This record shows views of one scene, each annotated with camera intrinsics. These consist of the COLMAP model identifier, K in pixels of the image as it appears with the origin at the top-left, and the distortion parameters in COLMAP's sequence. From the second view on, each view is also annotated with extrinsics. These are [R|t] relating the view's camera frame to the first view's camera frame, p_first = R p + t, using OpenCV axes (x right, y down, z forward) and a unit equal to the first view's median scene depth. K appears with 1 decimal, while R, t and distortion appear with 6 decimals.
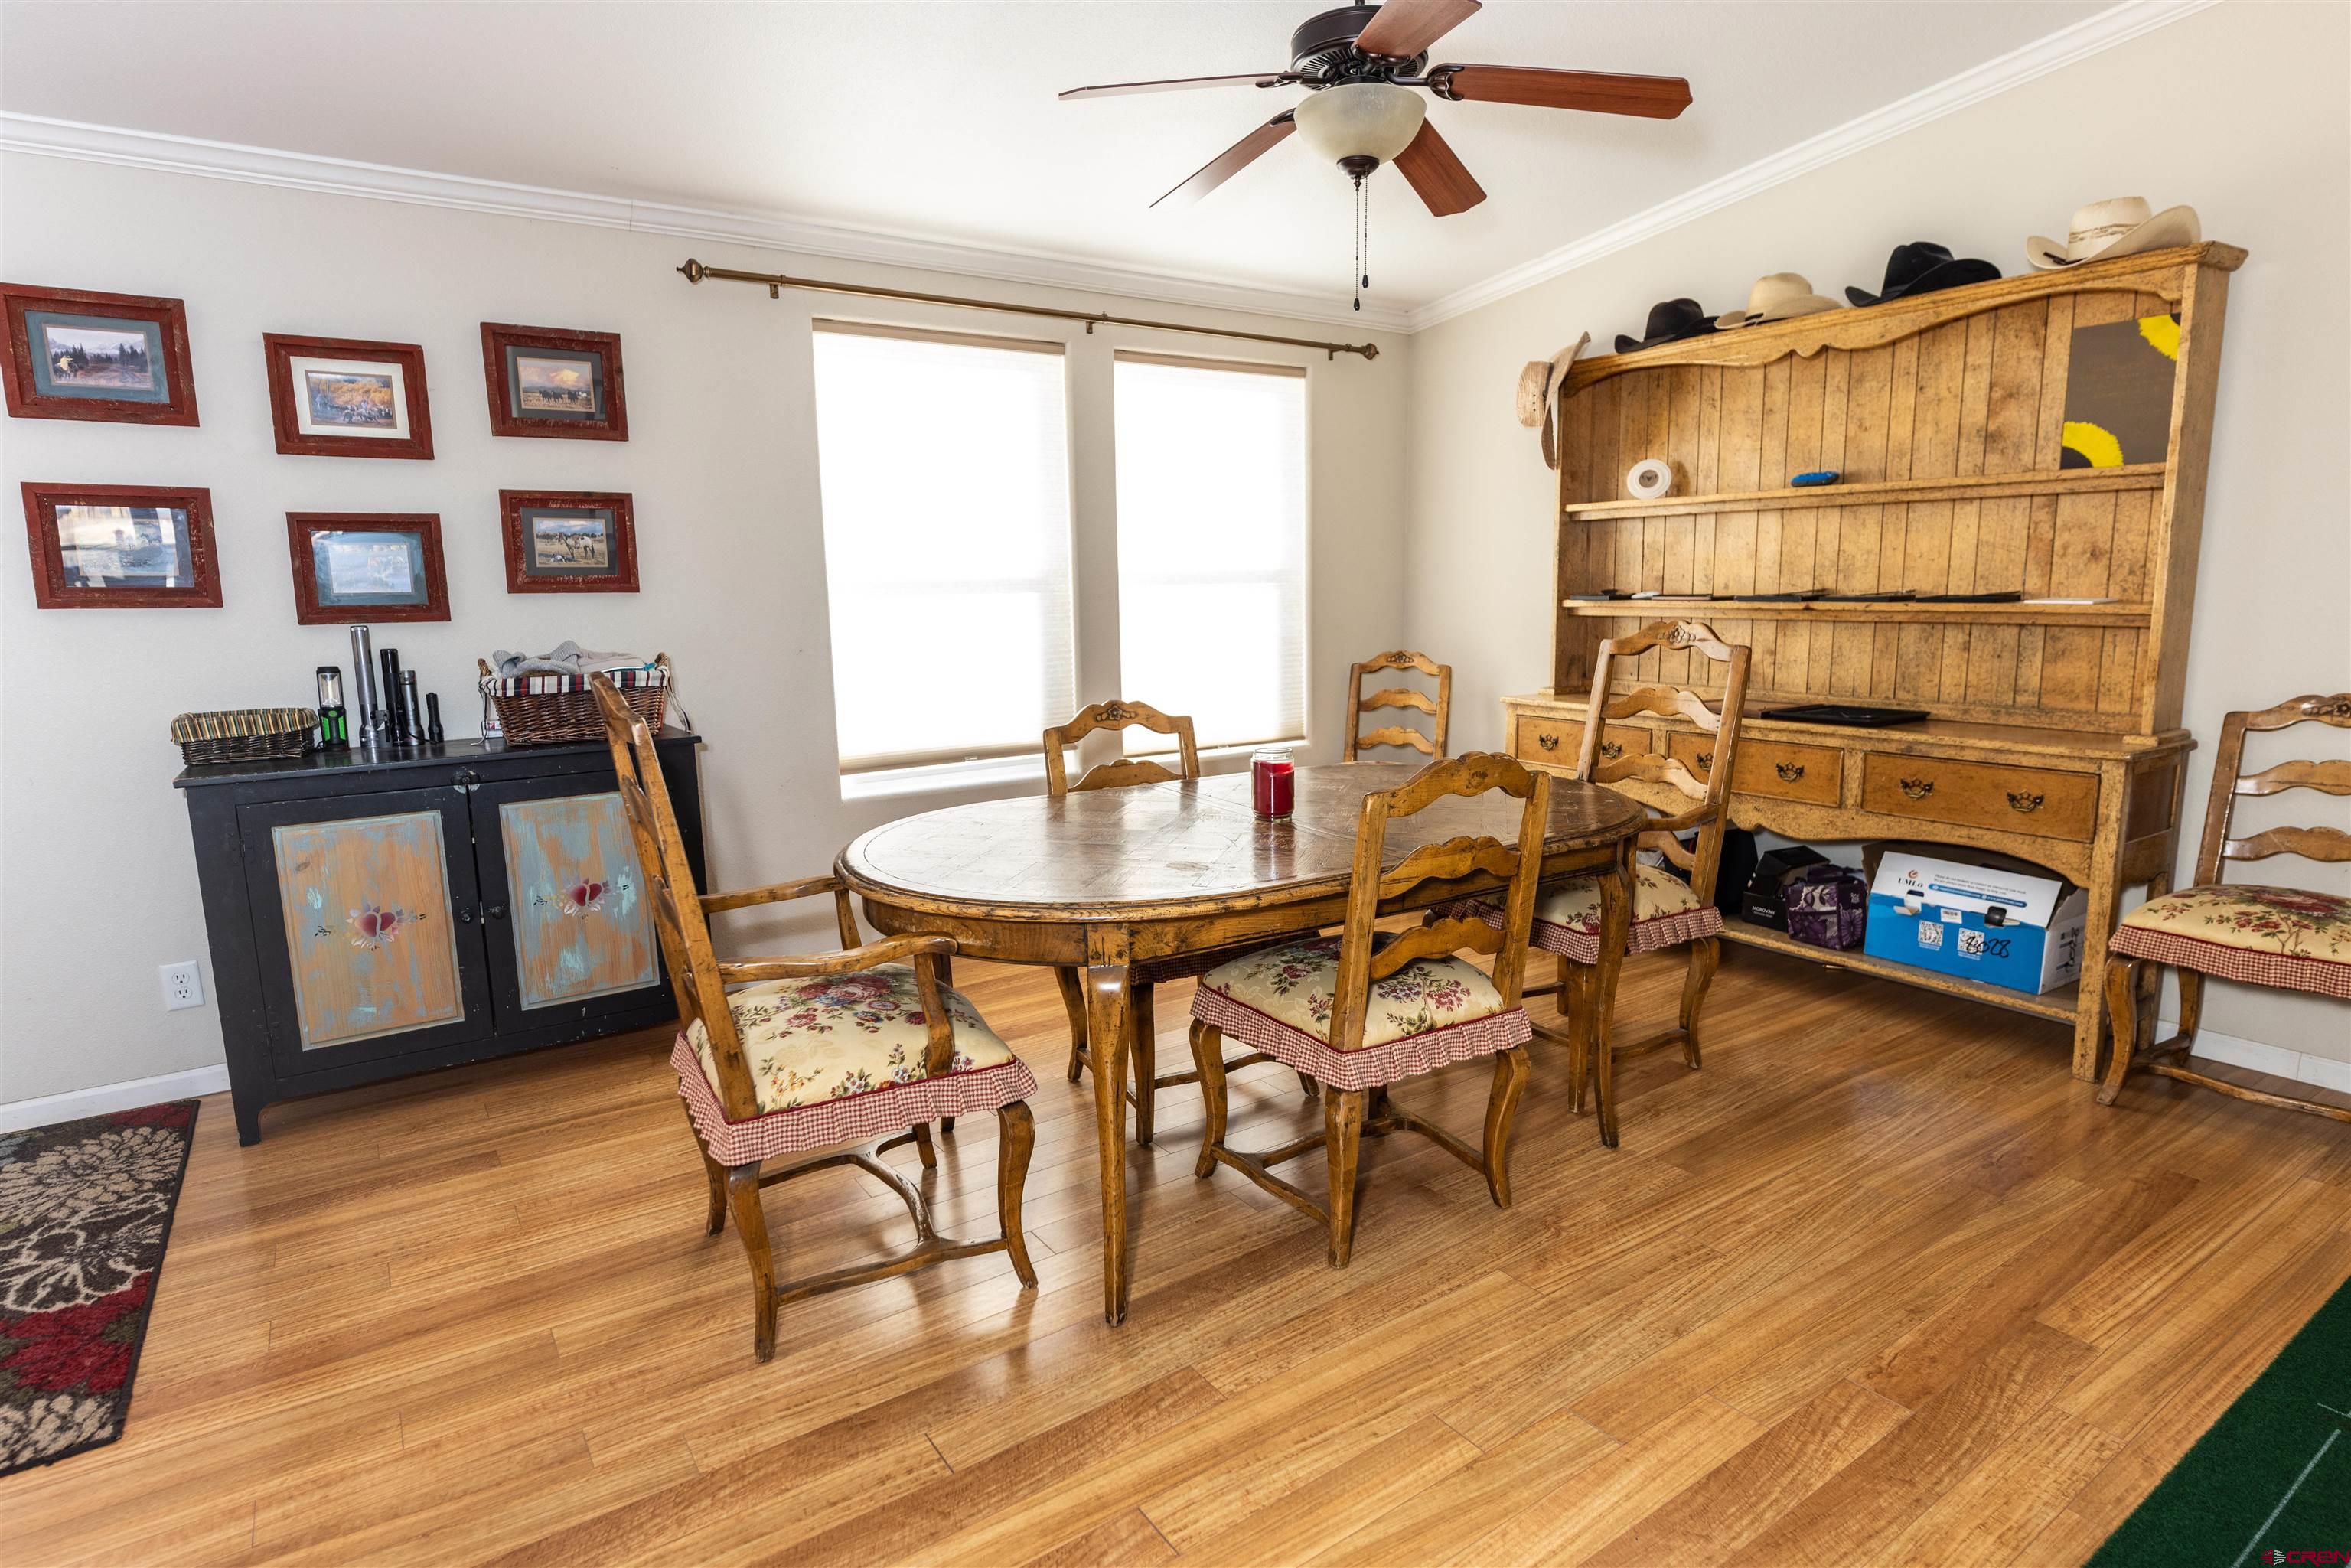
lens RADIAL K [[1227.9, 0, 1175.5], [0, 1227.9, 784.0], [0, 0, 1]] dist [0.001855, 0.001260]
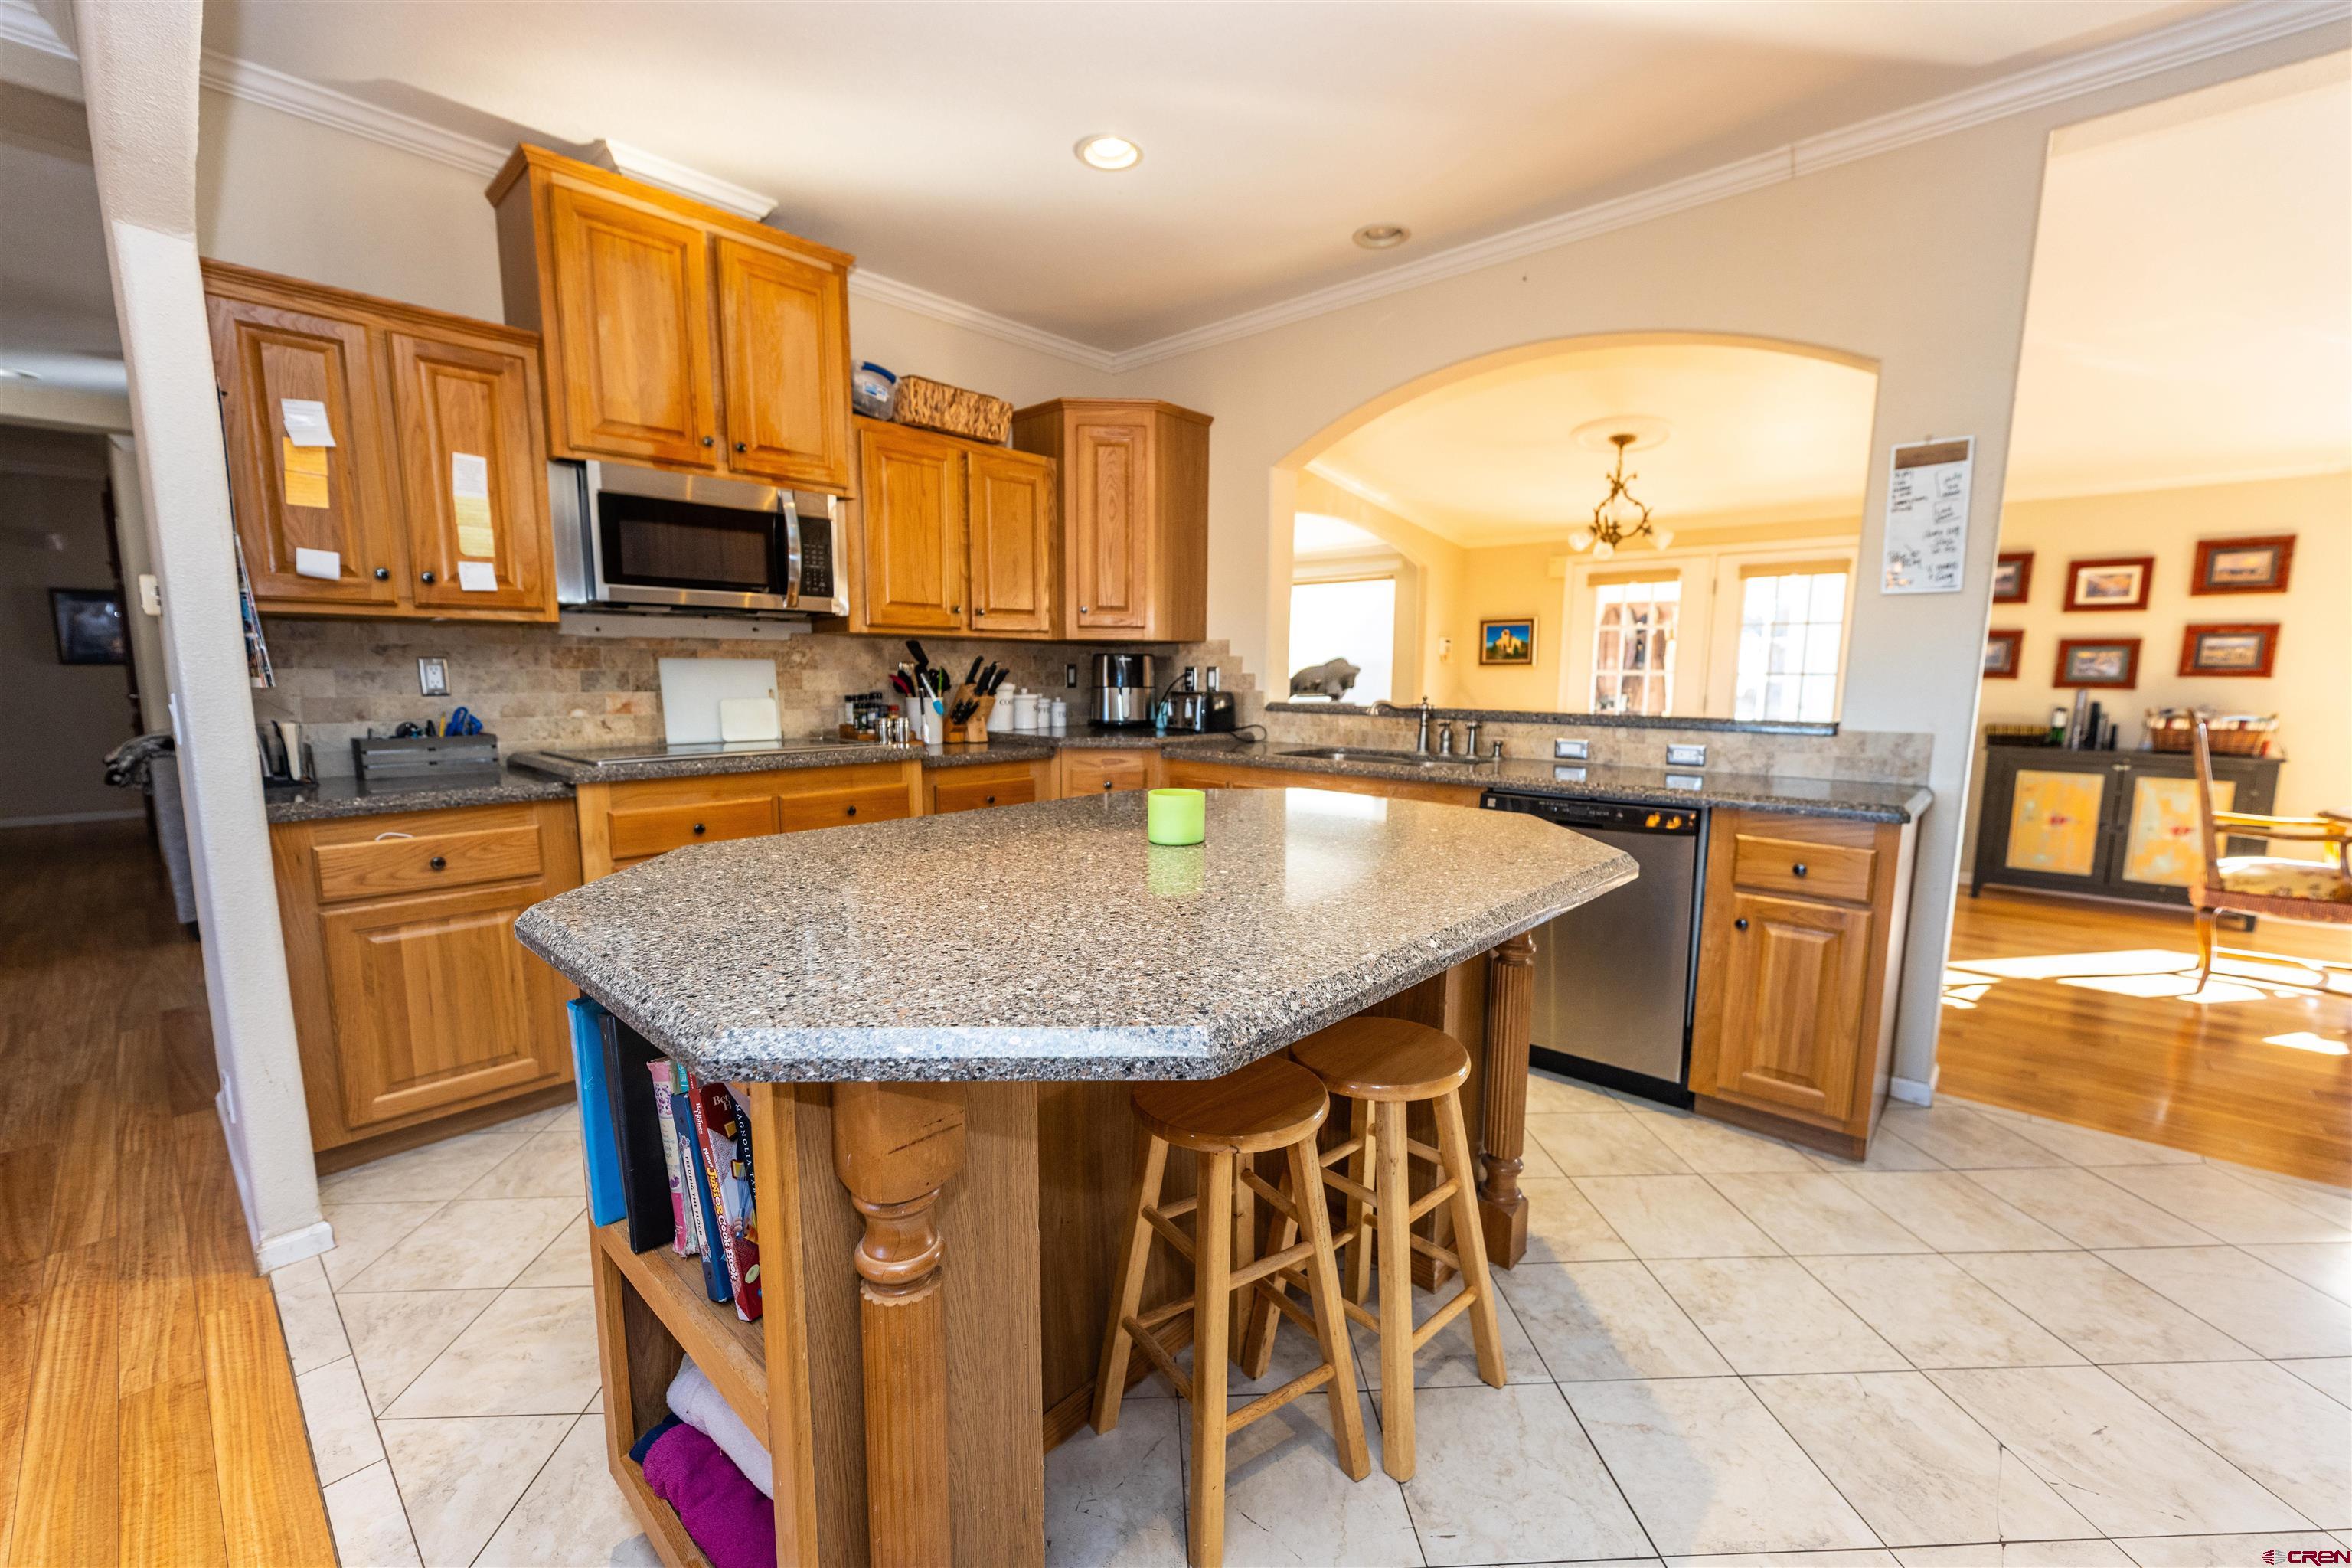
lens RADIAL K [[951.5, 0, 1151.1], [0, 951.5, 789.6], [0, 0, 1]] dist [0.001227, 0.000219]
pose [[0.224919, 0.143958, -0.963684, 0.595491], [-0.171264, 0.979469, 0.106343, 0.141985], [0.959208, 0.141126, 0.244956, -0.938669]]
